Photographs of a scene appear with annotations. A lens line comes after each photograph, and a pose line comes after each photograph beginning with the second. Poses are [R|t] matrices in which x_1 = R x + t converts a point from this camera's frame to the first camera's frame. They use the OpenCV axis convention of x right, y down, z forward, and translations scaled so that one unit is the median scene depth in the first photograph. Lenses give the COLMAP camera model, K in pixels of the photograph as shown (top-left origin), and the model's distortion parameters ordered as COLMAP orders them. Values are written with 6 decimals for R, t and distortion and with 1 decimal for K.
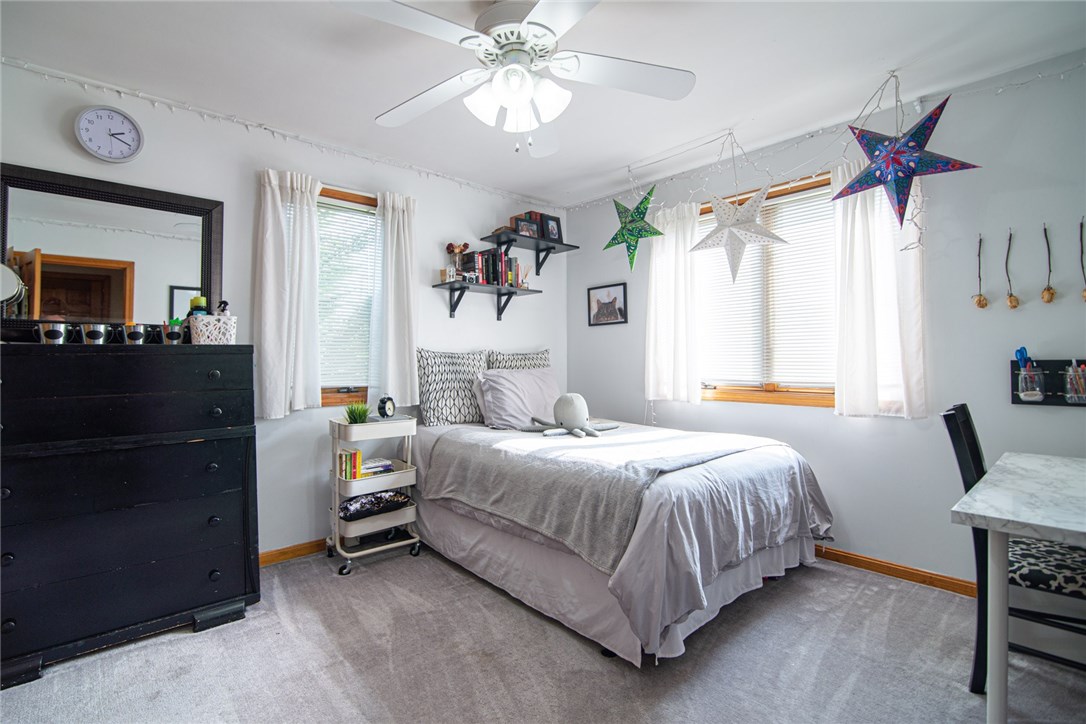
lens RADIAL K [[520.4, 0, 529.2], [0, 520.4, 346.8], [0, 0, 1]] dist [-0.012107, 0.000445]
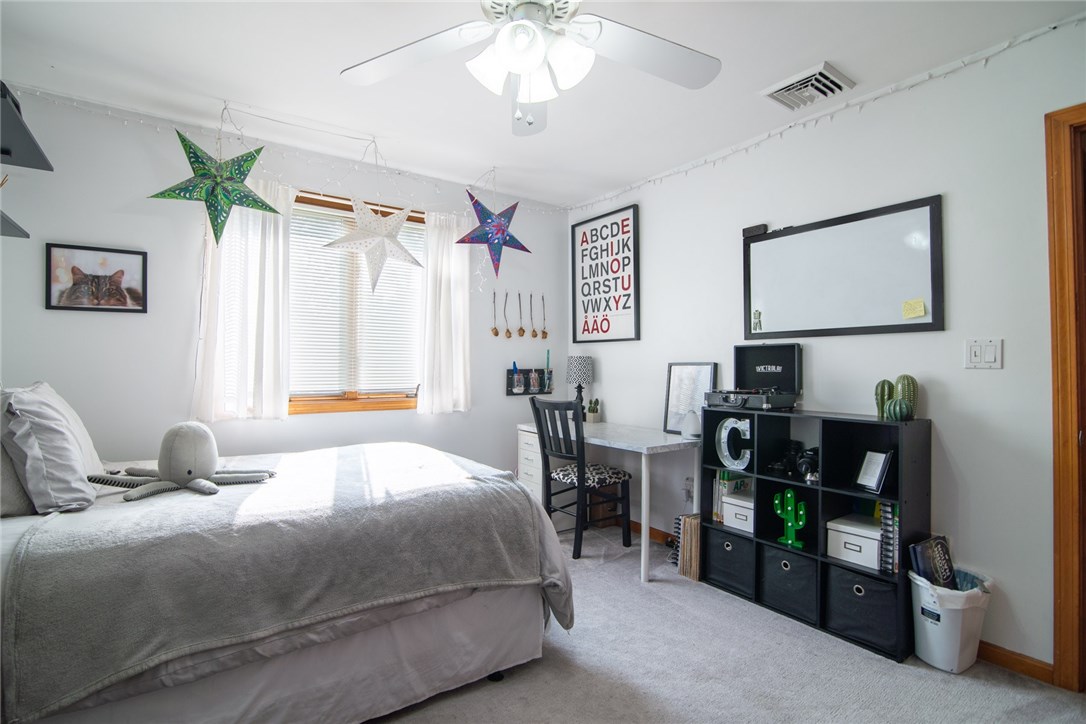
lens RADIAL K [[495.8, 0, 543.0], [0, 495.8, 362.0], [0, 0, 1]] dist [-0.001184, -0.000223]
pose [[0.123931, 0.013193, 0.992203, -0.503851], [-0.028531, 0.999546, -0.009727, 0.011745], [-0.991881, -0.027103, 0.124252, 0.548848]]
